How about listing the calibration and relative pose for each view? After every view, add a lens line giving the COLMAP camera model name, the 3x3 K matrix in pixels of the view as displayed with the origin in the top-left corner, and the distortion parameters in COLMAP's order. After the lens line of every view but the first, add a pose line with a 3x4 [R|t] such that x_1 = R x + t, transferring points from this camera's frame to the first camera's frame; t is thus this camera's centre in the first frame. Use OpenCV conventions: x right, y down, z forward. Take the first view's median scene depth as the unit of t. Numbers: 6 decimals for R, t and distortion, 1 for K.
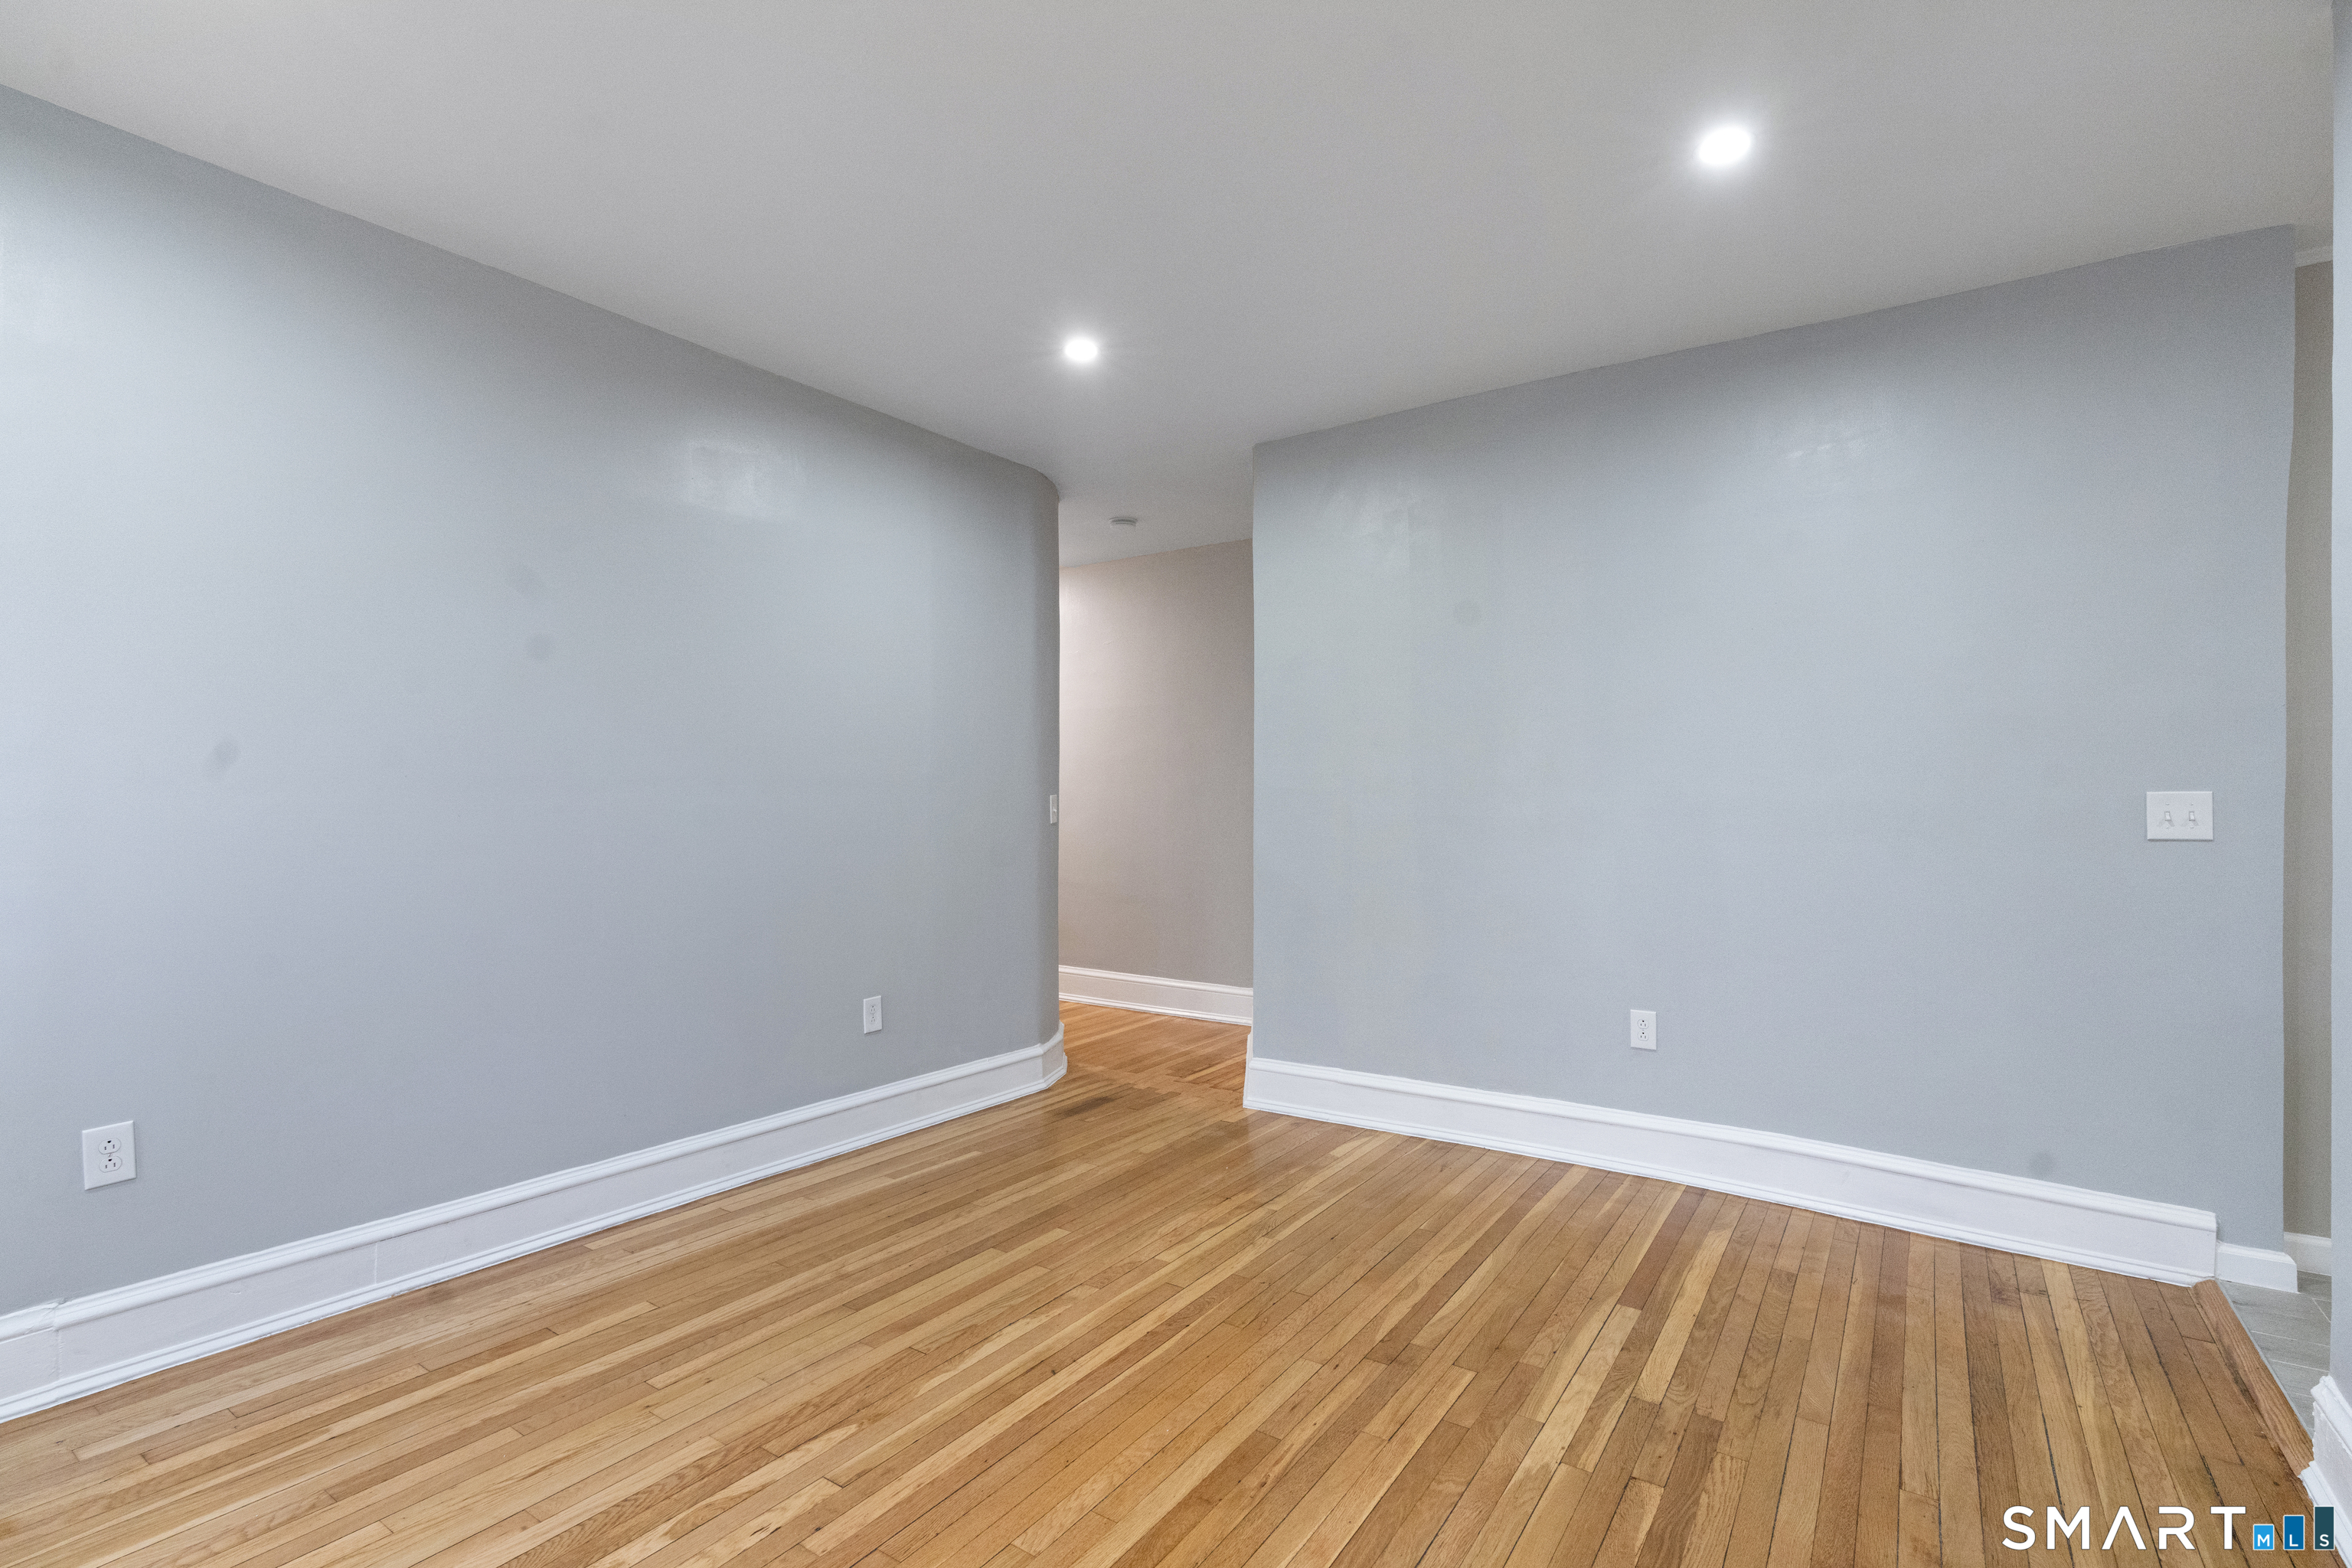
lens RADIAL K [[1106.9, 0, 1161.2], [0, 1106.9, 792.0], [0, 0, 1]] dist [-0.007229, 0.003513]
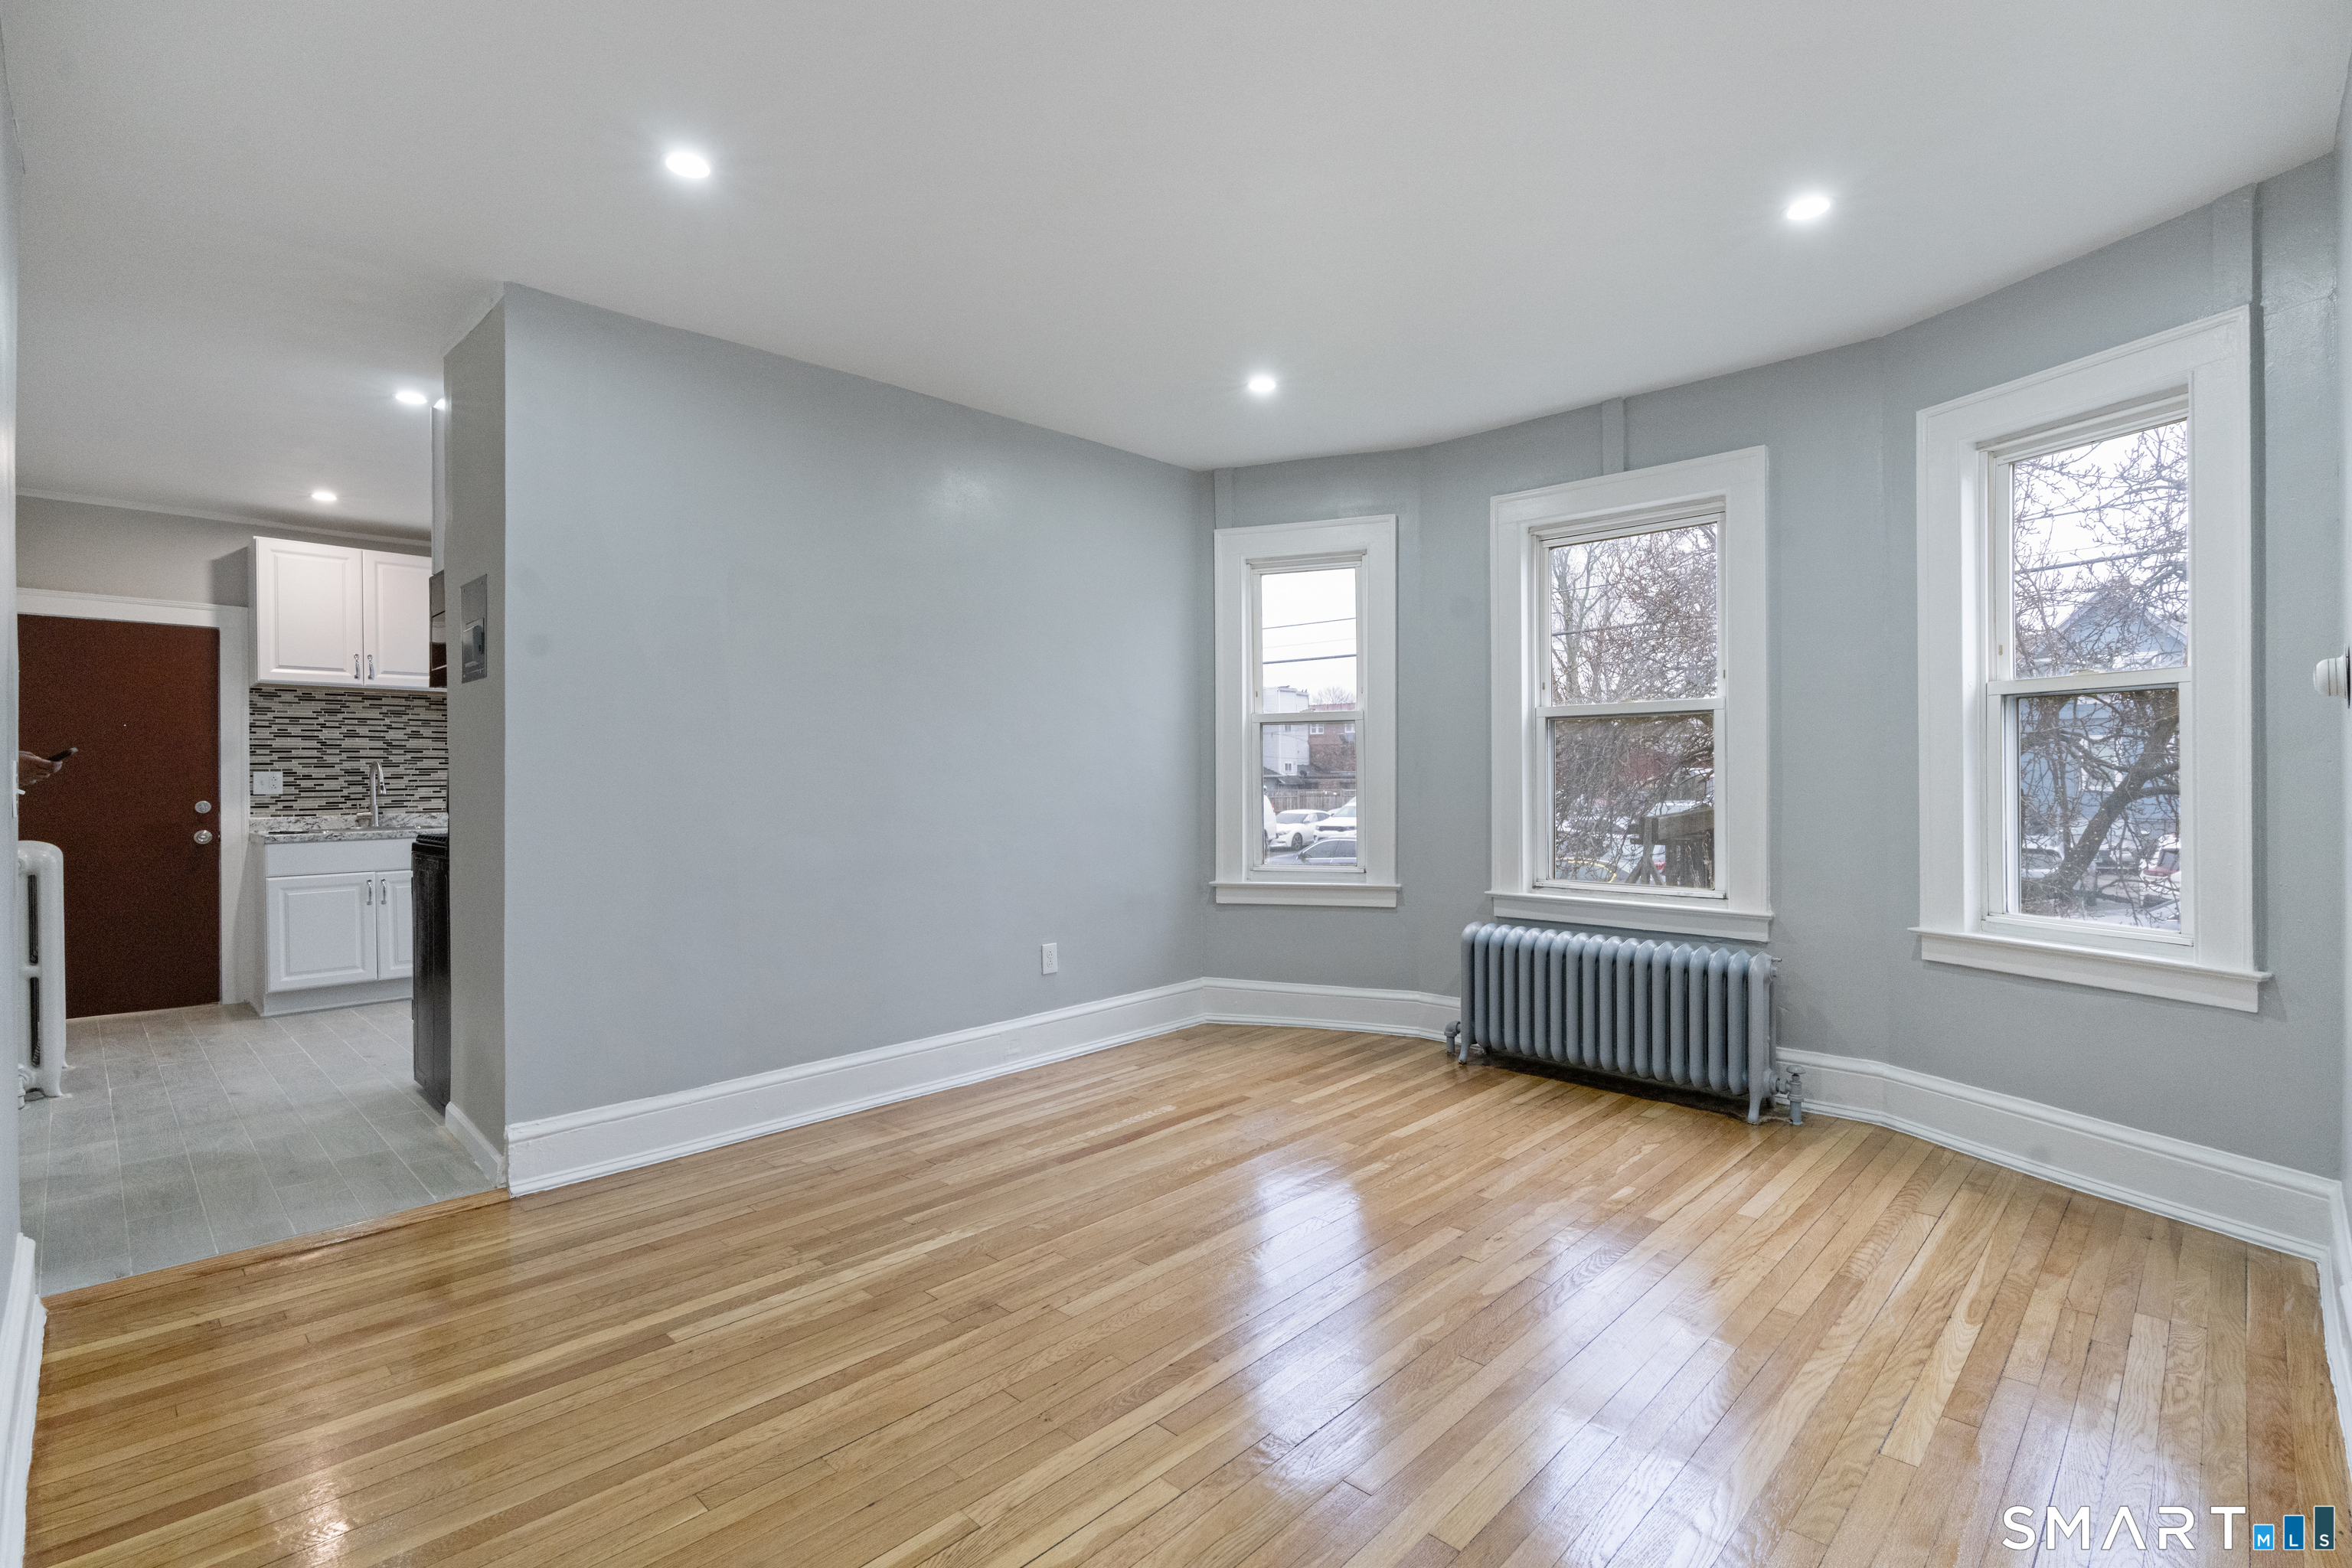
lens RADIAL K [[1106.9, 0, 1171.1], [0, 1106.9, 768.4], [0, 0, 1]] dist [-0.007229, 0.003513]
pose [[-0.987023, 0.004870, 0.160506, -0.100169], [0.003887, 0.999972, -0.006437, 0.016655], [-0.160533, -0.005729, -0.987014, 1.583404]]
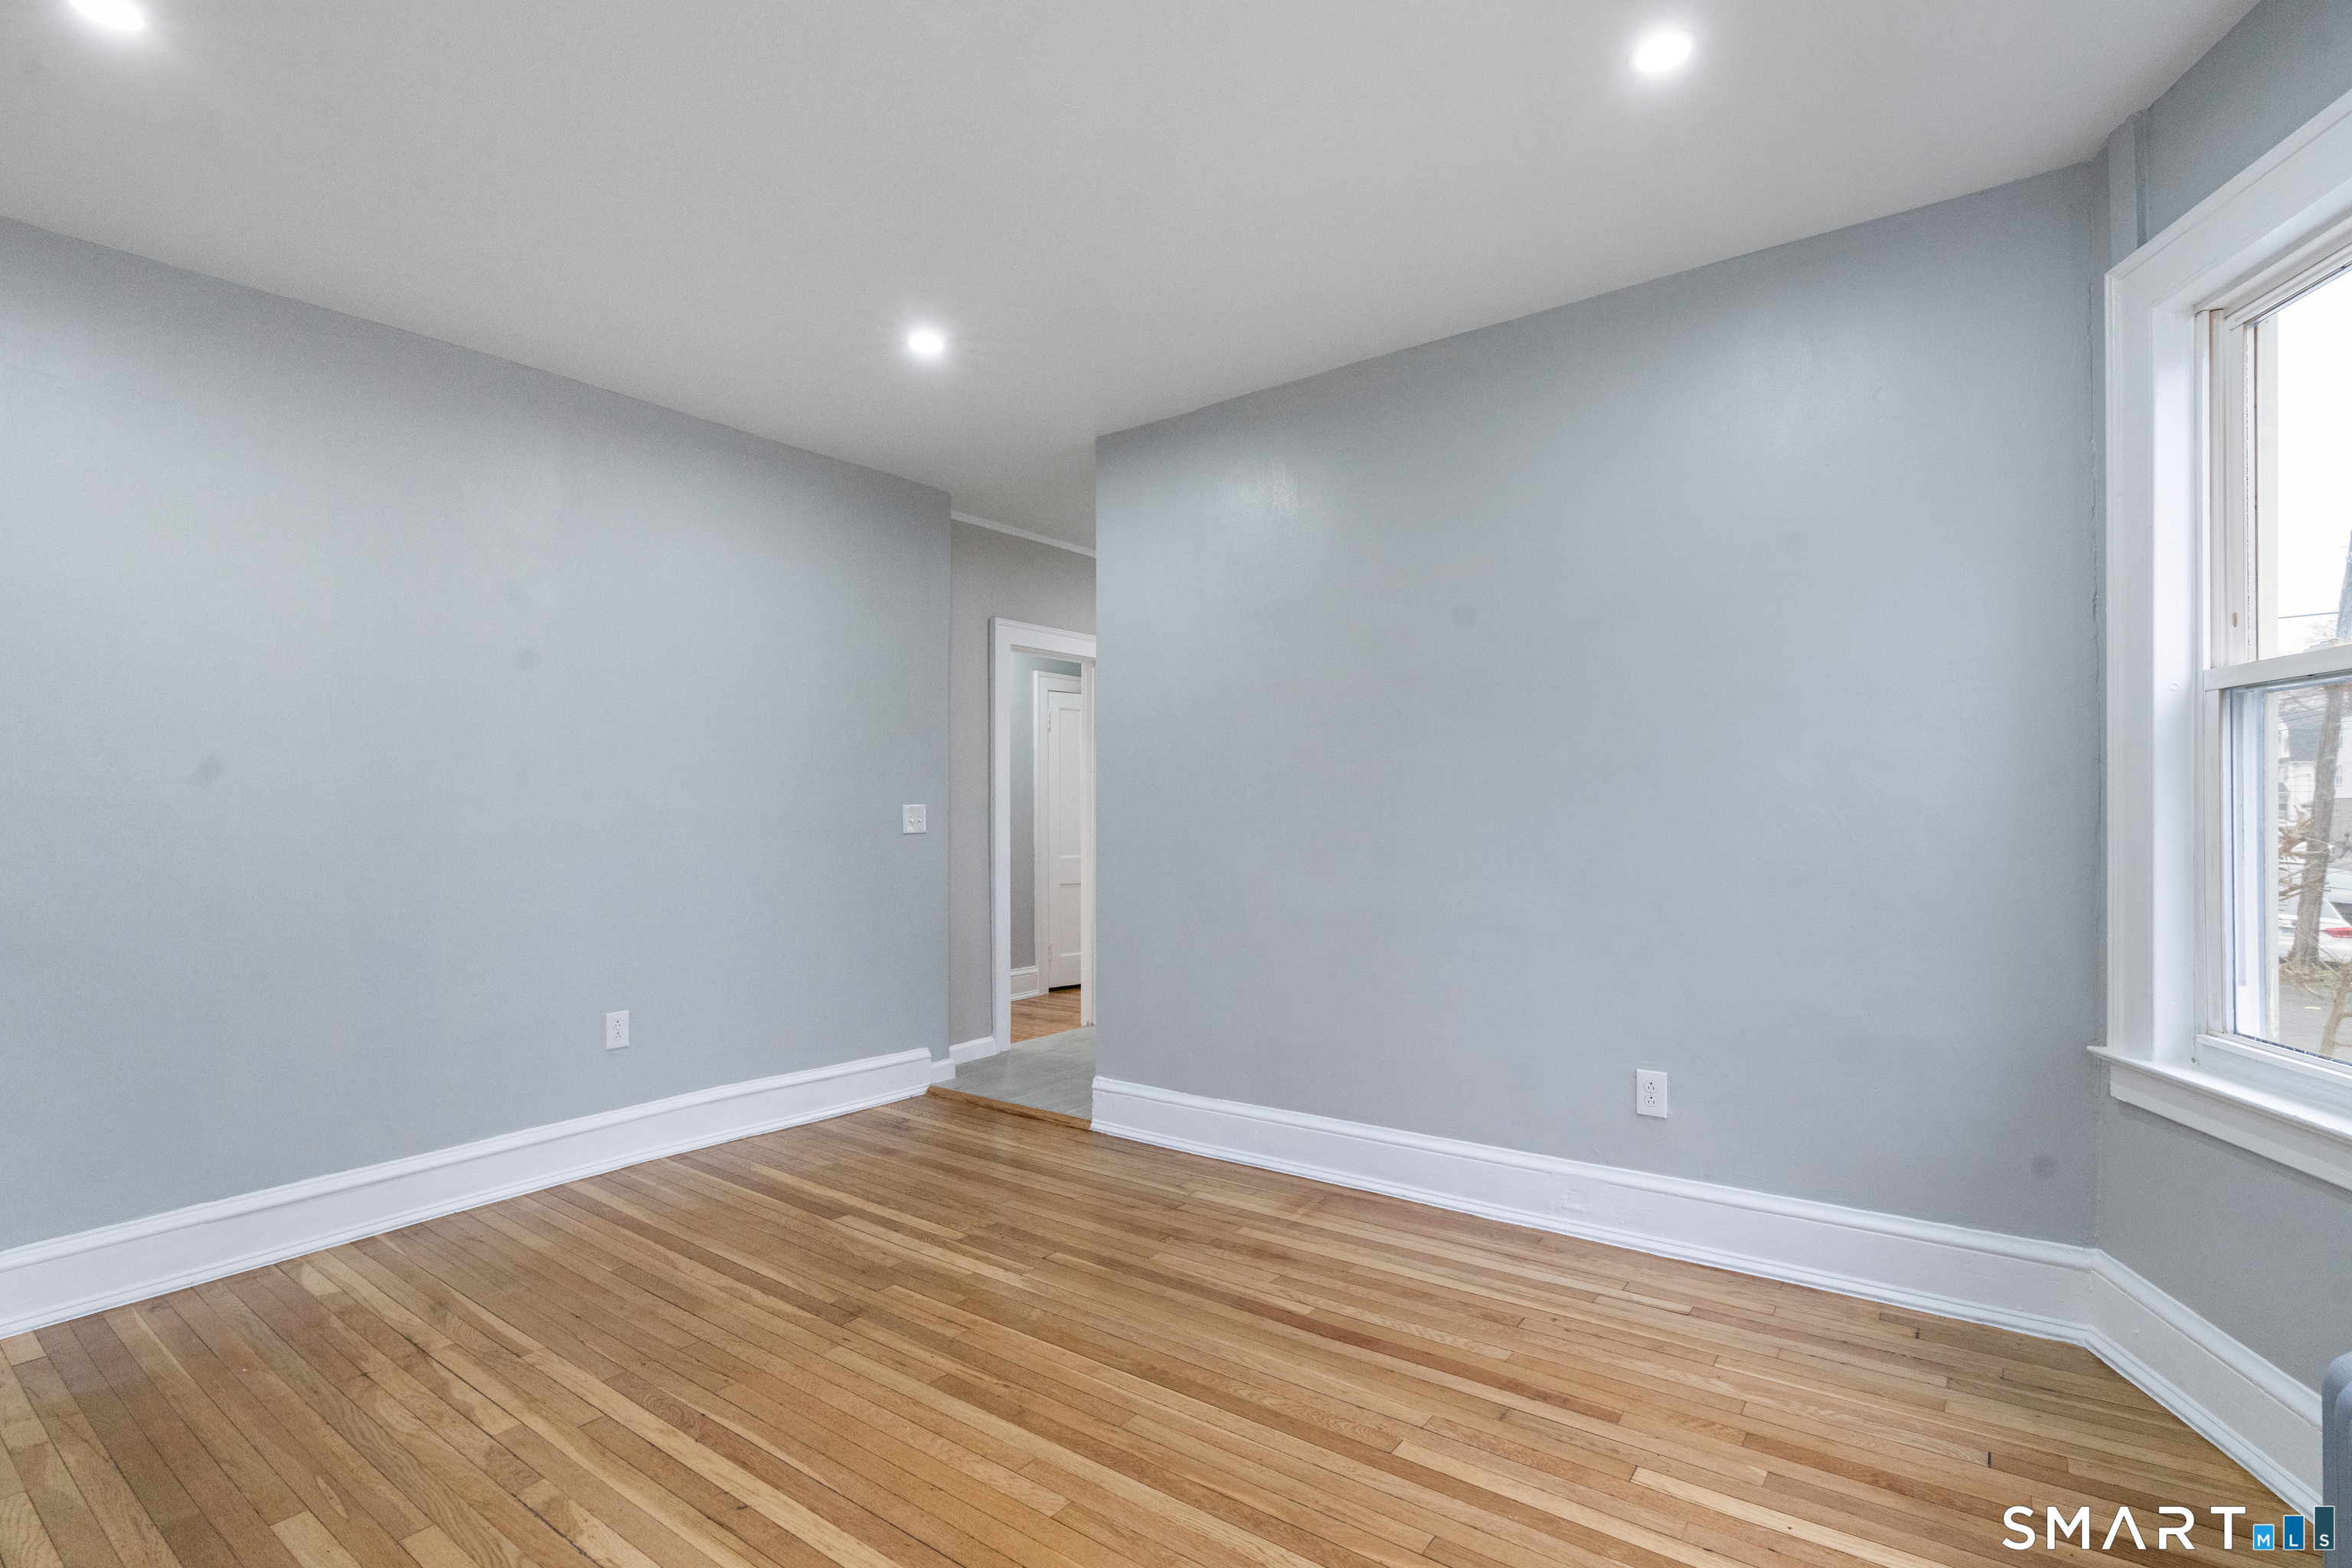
lens RADIAL K [[1106.9, 0, 1165.3], [0, 1106.9, 787.8], [0, 0, 1]] dist [-0.007229, 0.003513]
pose [[0.037913, 0.017890, 0.999121, -0.715650], [0.004660, 0.999826, -0.018079, 0.005245], [-0.999270, 0.005342, 0.037823, 0.510699]]
